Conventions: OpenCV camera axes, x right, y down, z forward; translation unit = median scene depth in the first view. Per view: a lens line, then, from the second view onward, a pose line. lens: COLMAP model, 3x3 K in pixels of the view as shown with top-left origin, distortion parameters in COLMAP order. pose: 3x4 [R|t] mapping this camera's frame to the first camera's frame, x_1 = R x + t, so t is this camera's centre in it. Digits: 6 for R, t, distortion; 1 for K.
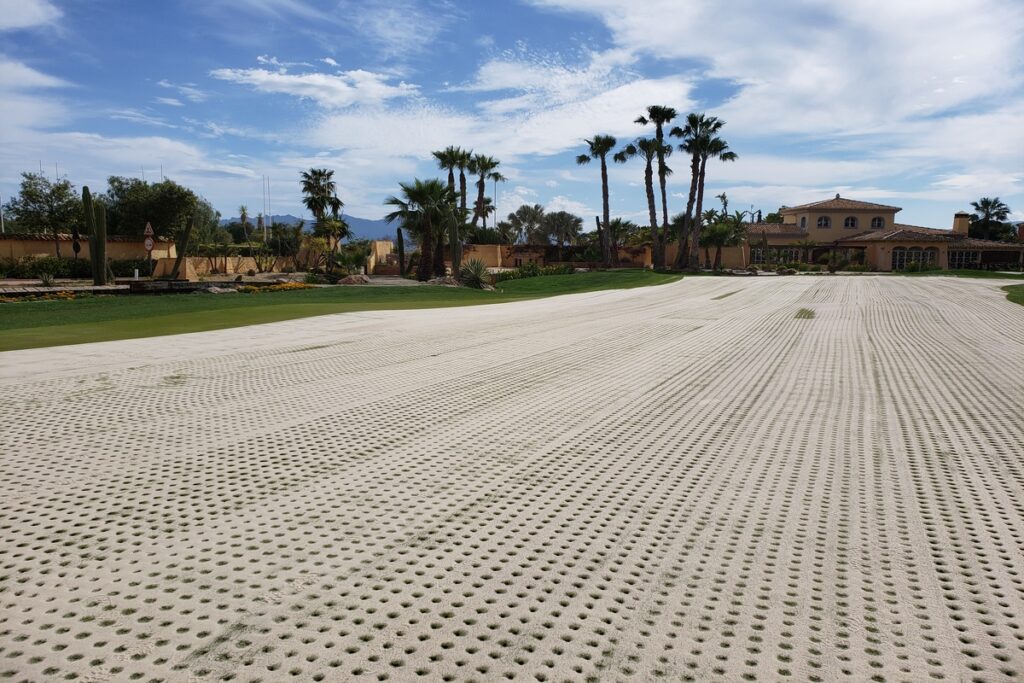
lens RADIAL K [[771.1, 0, 512.3], [0, 771.1, 341.7], [0, 0, 1]] dist [-0.000801, -0.000157]
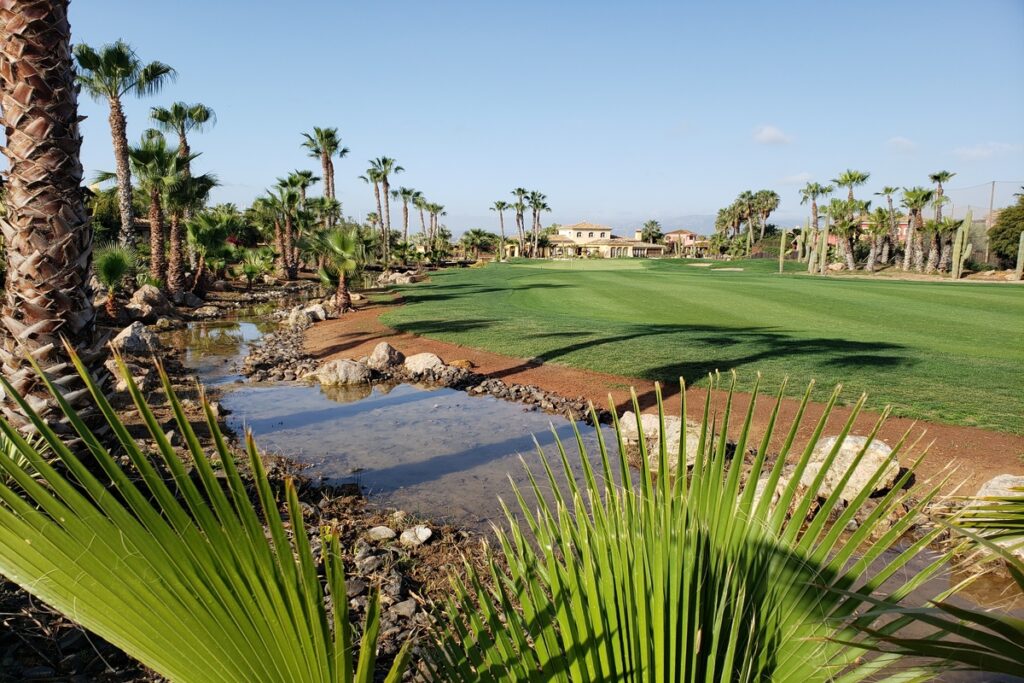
lens RADIAL K [[771.1, 0, 512.0], [0, 771.1, 340.5], [0, 0, 1]] dist [-0.000801, -0.000157]
pose [[0.944208, -0.036084, 0.327367, -0.634765], [0.034939, 0.999345, 0.009380, 0.145544], [-0.327491, 0.002582, 0.944851, -1.255293]]
